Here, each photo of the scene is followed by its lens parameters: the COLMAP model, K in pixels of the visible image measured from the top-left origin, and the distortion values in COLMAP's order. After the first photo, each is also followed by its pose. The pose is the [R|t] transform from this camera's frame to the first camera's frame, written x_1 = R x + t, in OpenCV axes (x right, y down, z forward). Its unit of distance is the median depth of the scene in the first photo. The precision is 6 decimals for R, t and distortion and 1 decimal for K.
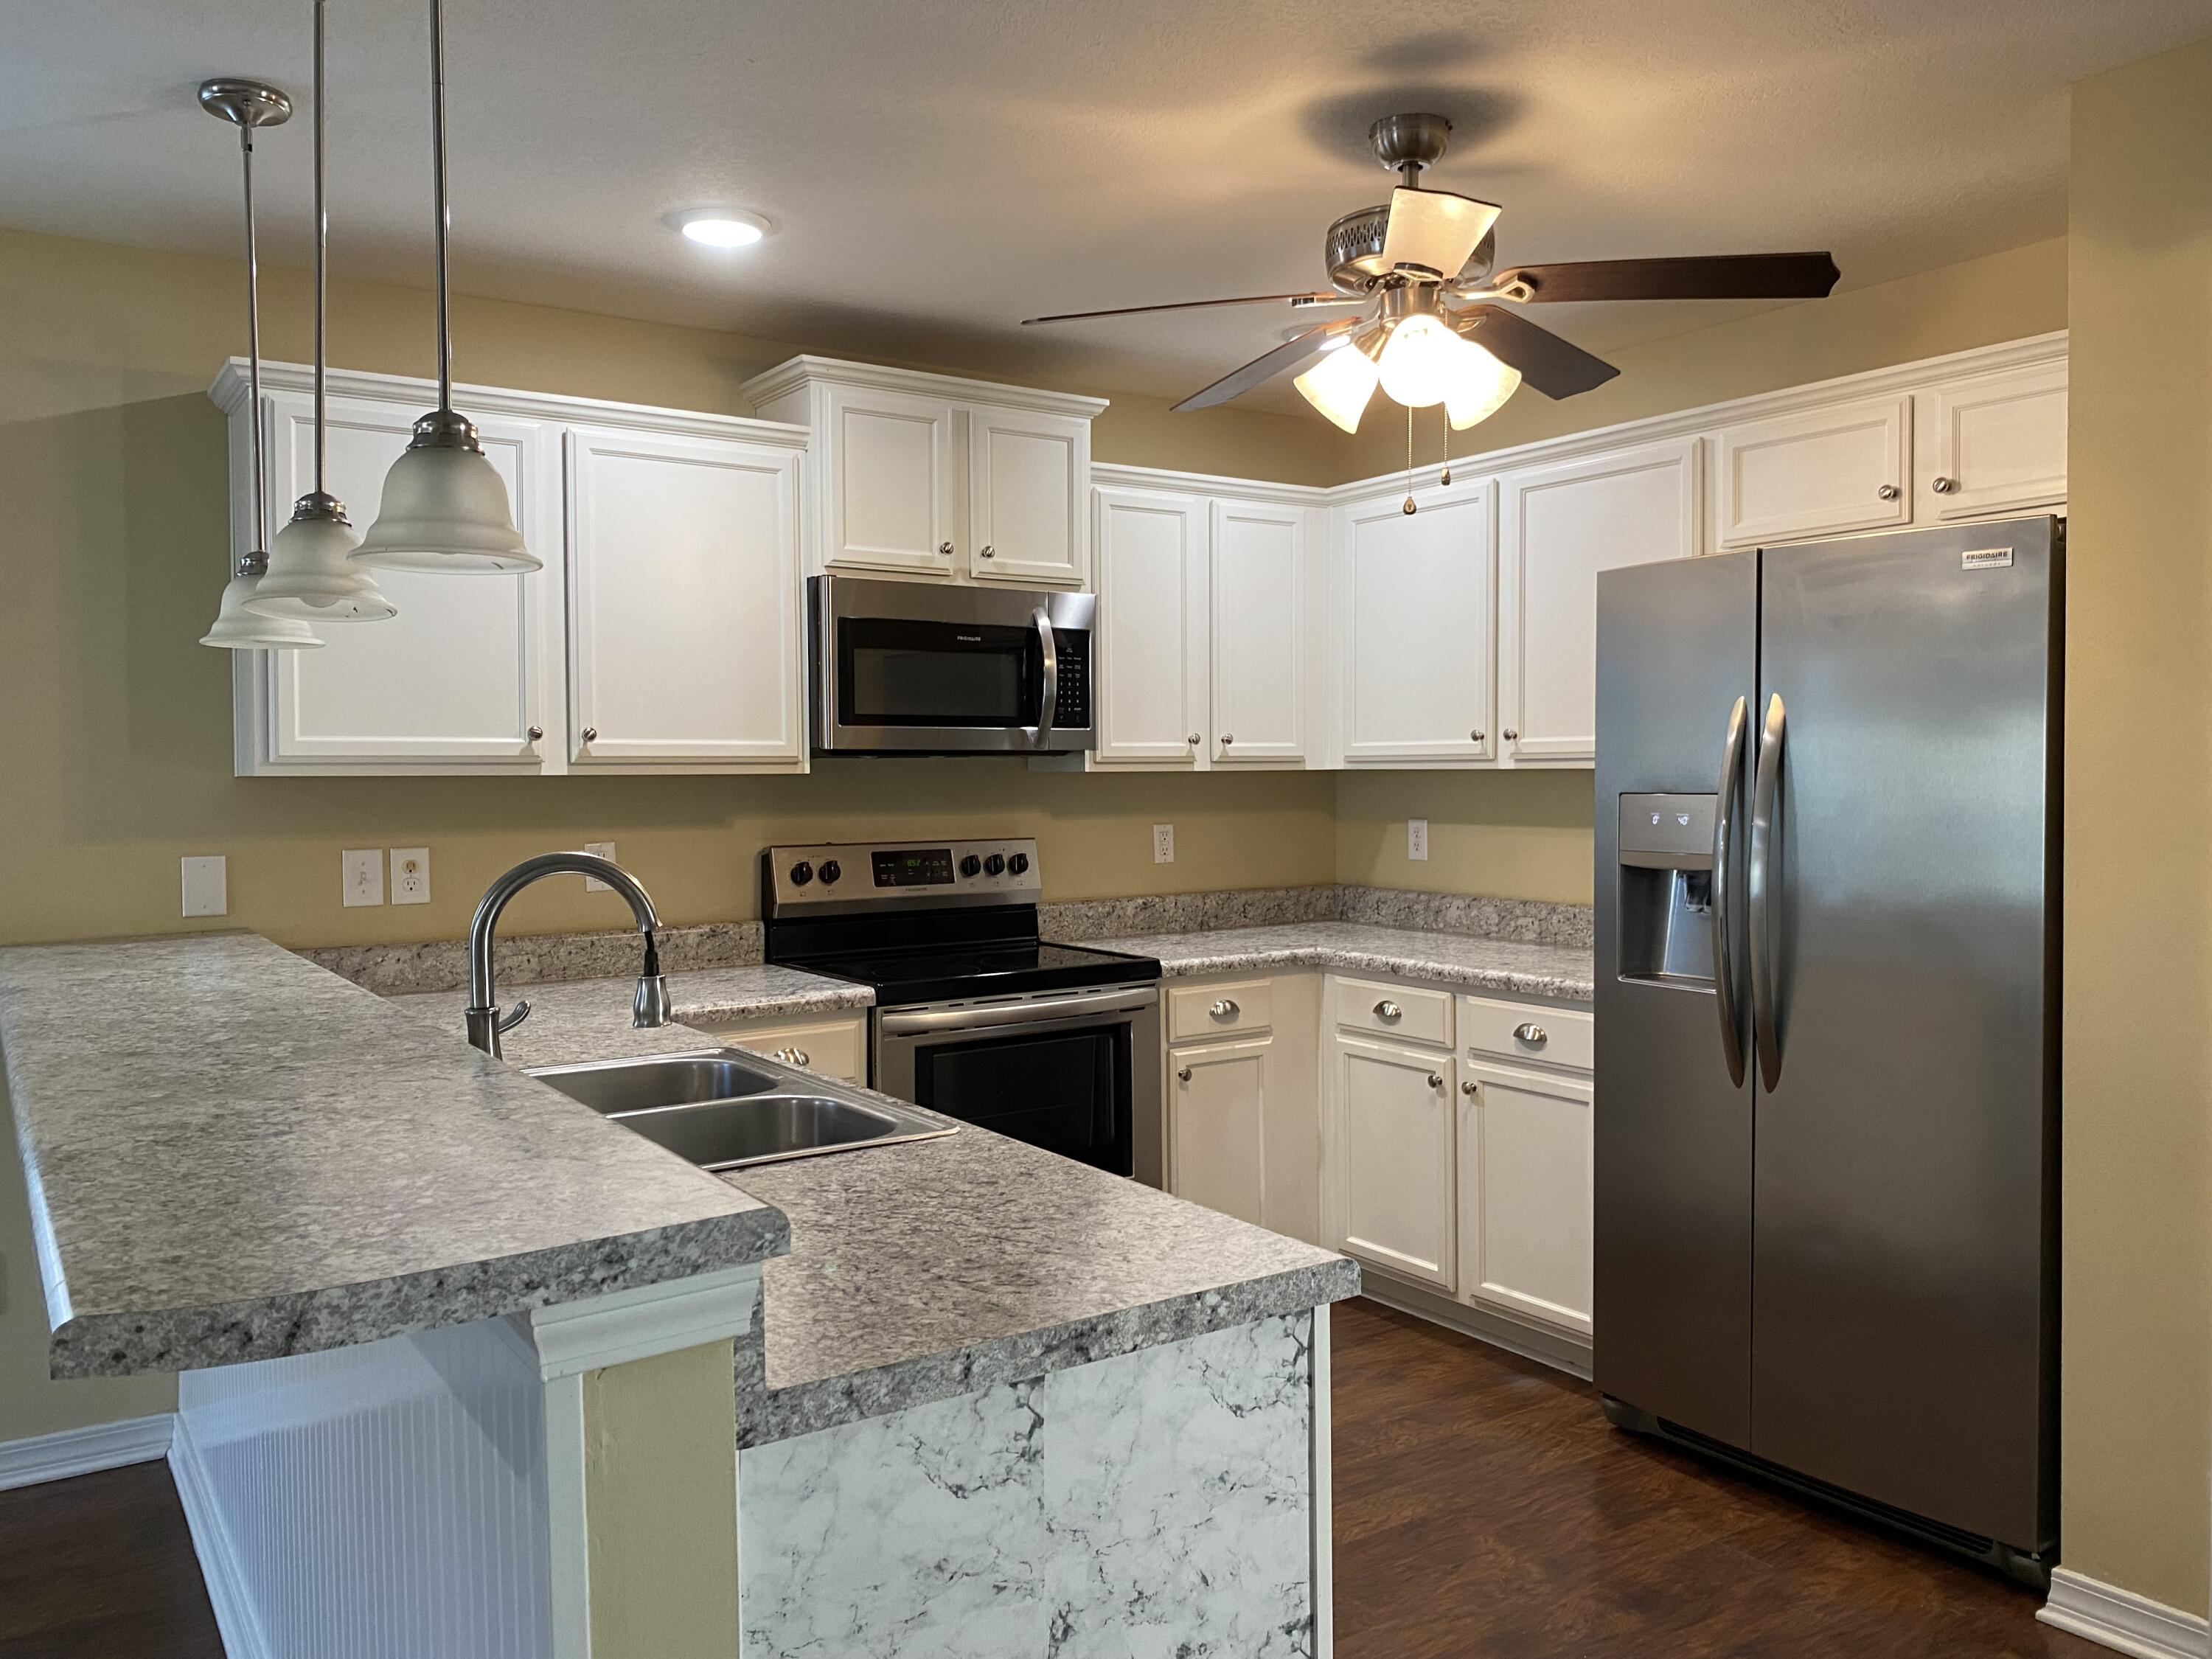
lens RADIAL K [[1830.9, 0, 1100.5], [0, 1830.9, 777.2], [0, 0, 1]] dist [0.044652, 0.005468]
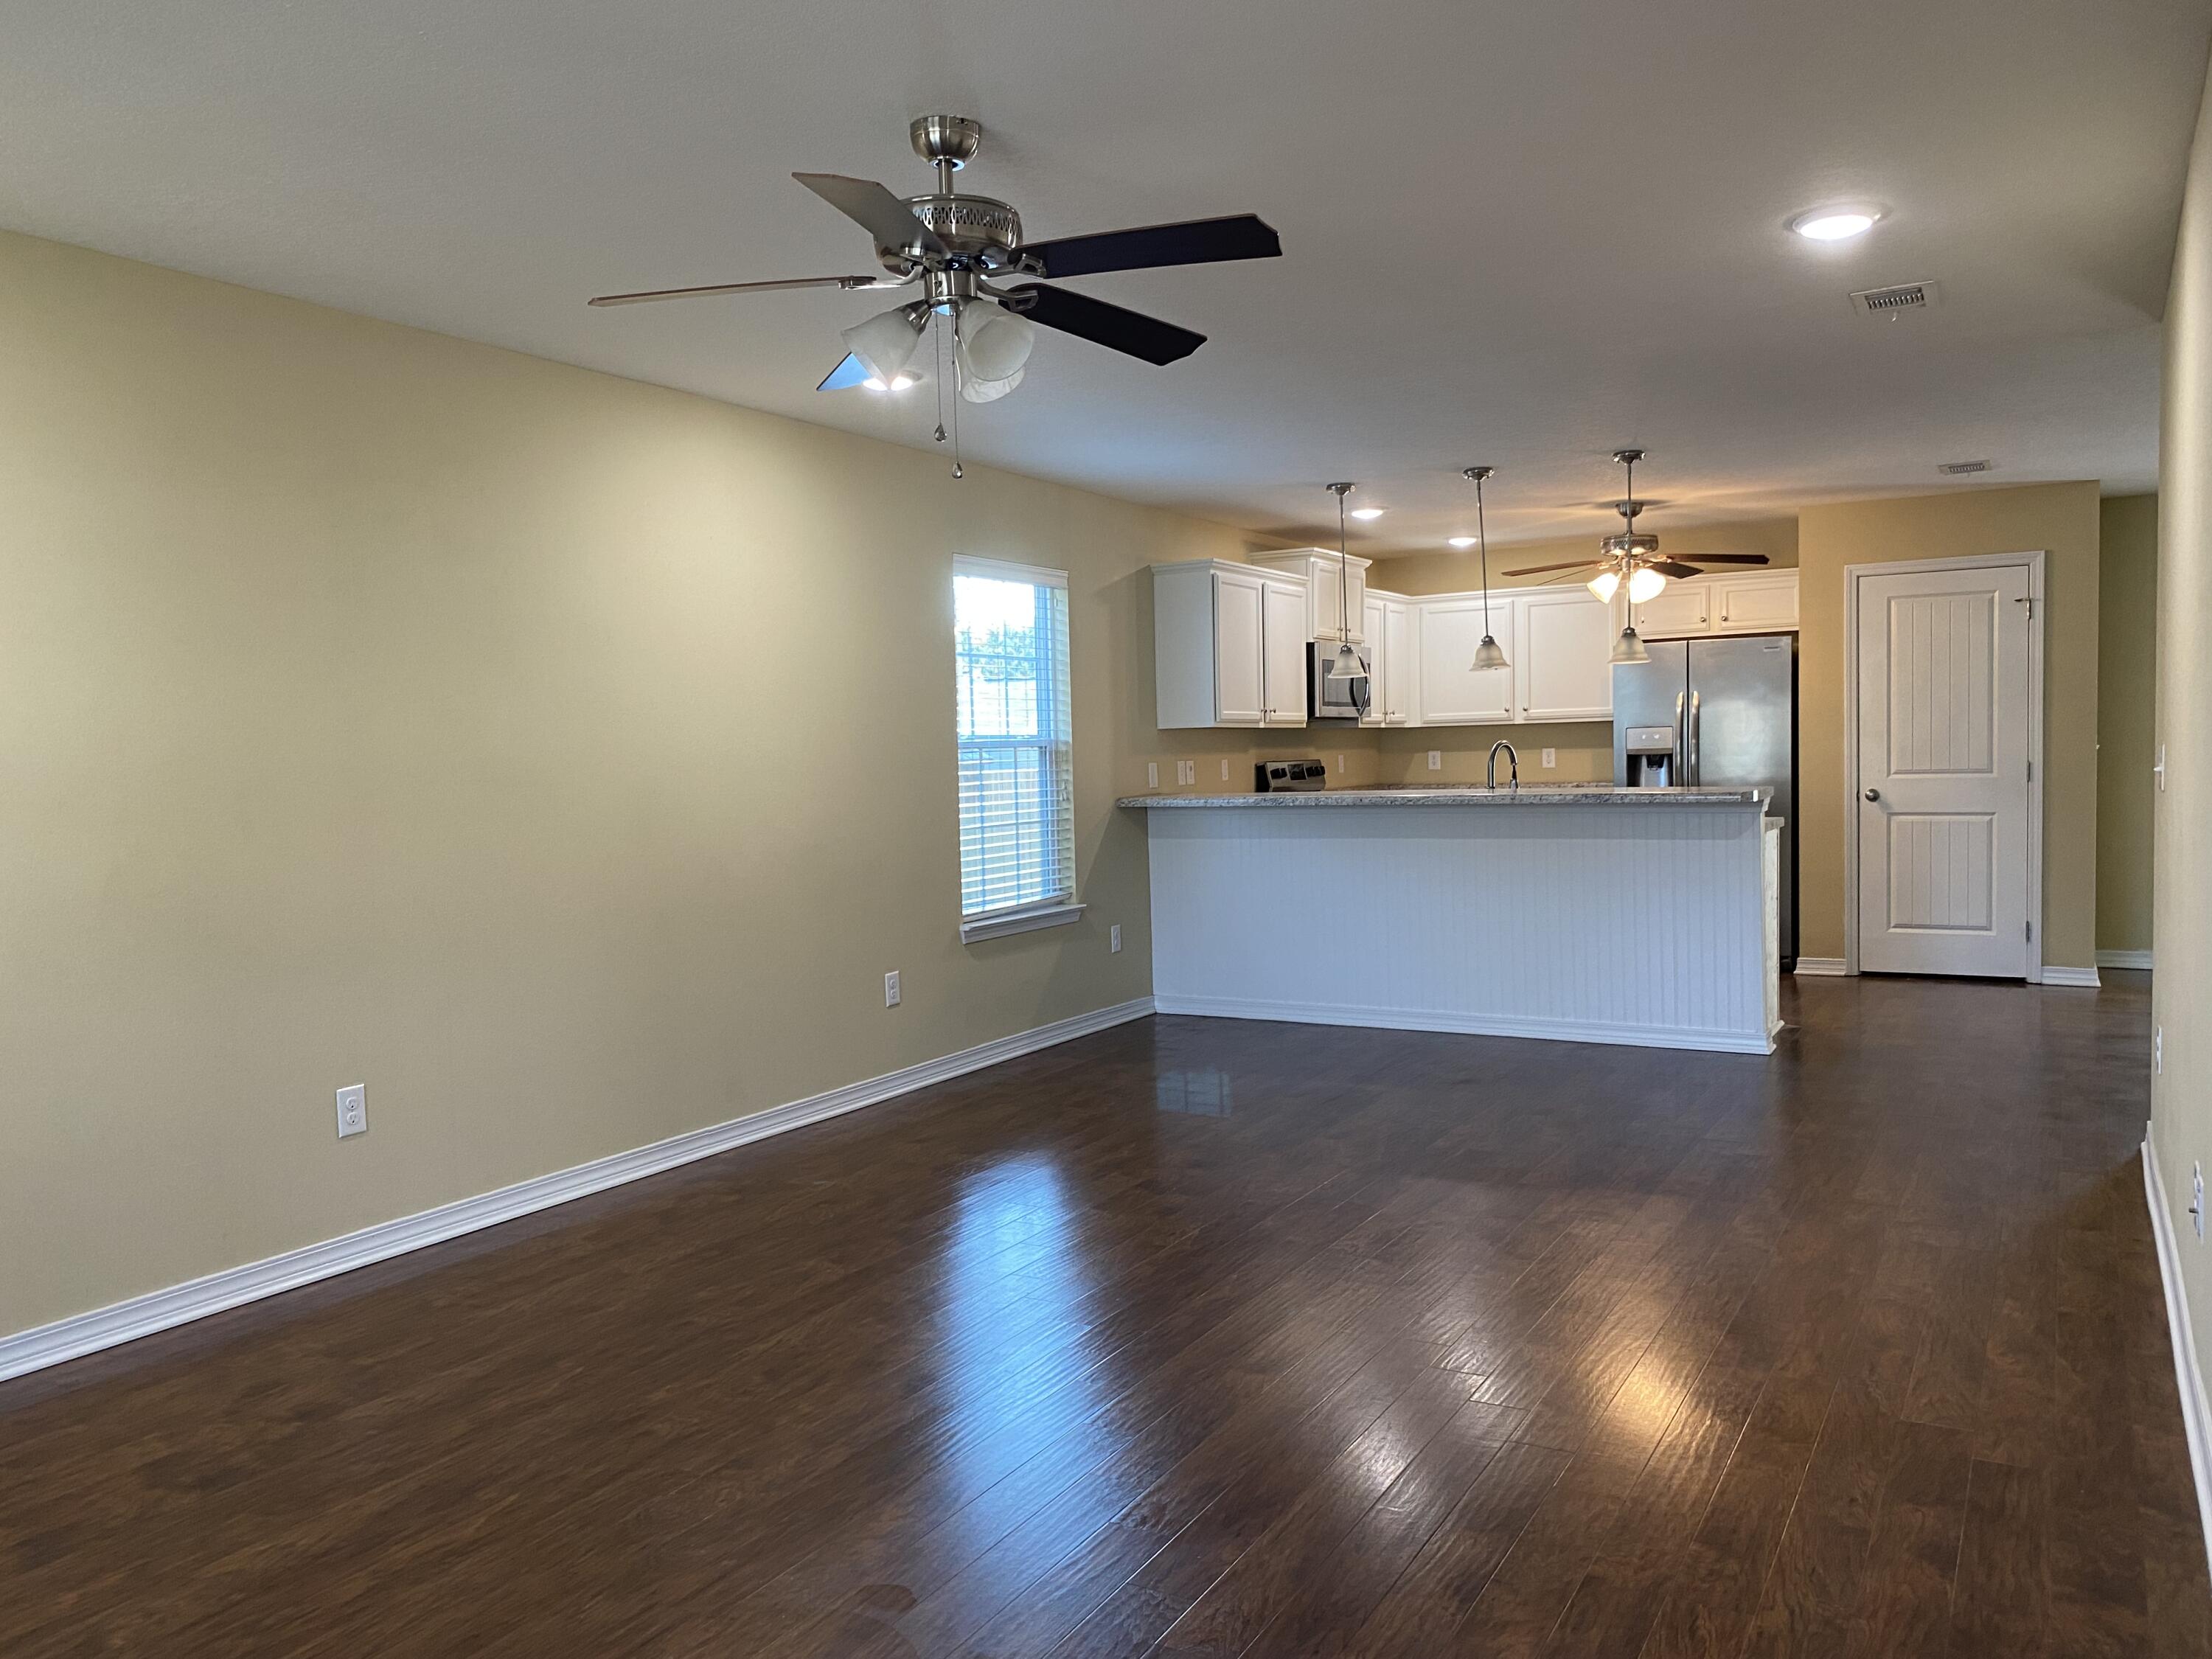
lens RADIAL K [[1773.0, 0, 1106.0], [0, 1773.0, 829.5], [0, 0, 1]] dist [0.005359, 0.001691]
pose [[0.908256, -0.034921, 0.416955, -1.331815], [0.021189, 0.999071, 0.037519, 0.037572], [-0.417878, -0.025242, 0.908152, -0.932625]]
